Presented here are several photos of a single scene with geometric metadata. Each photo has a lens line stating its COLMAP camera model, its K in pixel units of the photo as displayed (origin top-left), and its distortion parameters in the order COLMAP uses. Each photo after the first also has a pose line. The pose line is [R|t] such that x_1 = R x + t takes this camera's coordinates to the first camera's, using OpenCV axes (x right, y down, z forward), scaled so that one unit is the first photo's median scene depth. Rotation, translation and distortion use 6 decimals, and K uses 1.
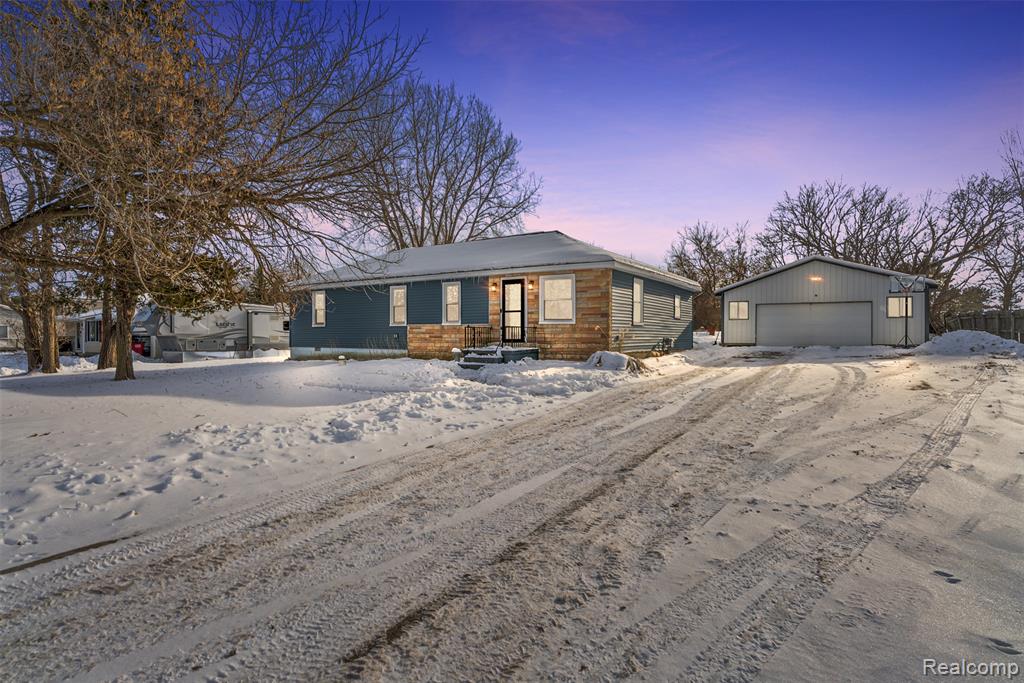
lens RADIAL K [[522.6, 0, 509.7], [0, 522.6, 343.6], [0, 0, 1]] dist [-0.000624, 0.000096]
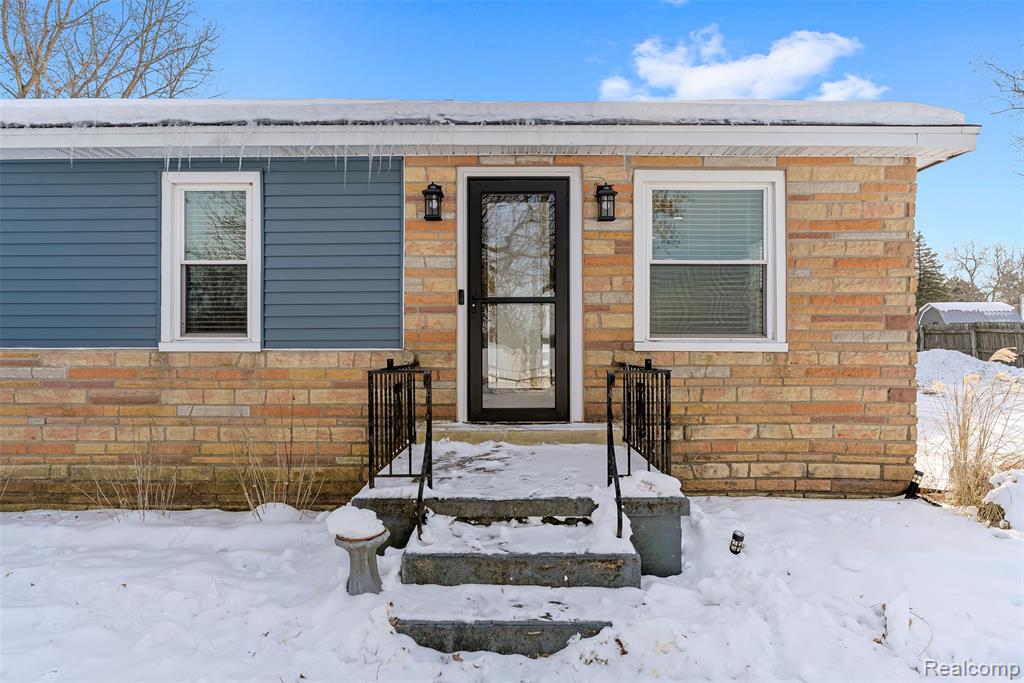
lens RADIAL K [[607.3, 0, 496.3], [0, 607.3, 346.7], [0, 0, 1]] dist [-0.006429, -0.000821]
pose [[0.843632, -0.001577, 0.536919, -0.157439], [0.010797, 0.999843, -0.014029, -0.033808], [-0.536813, 0.017633, 0.843517, 0.730298]]
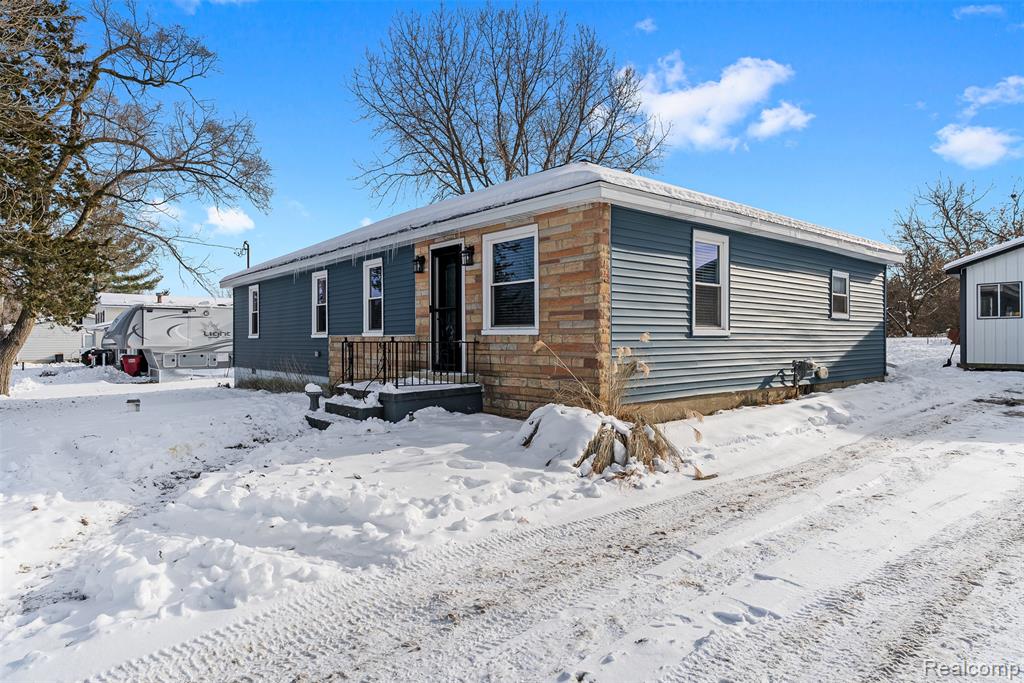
lens RADIAL K [[600.9, 0, 507.8], [0, 600.9, 340.5], [0, 0, 1]] dist [0.000779, -0.002591]
pose [[0.956477, -0.003267, -0.291790, 0.225422], [-0.001300, 0.999880, -0.015456, -0.022310], [0.291805, 0.015162, 0.956357, 0.447969]]
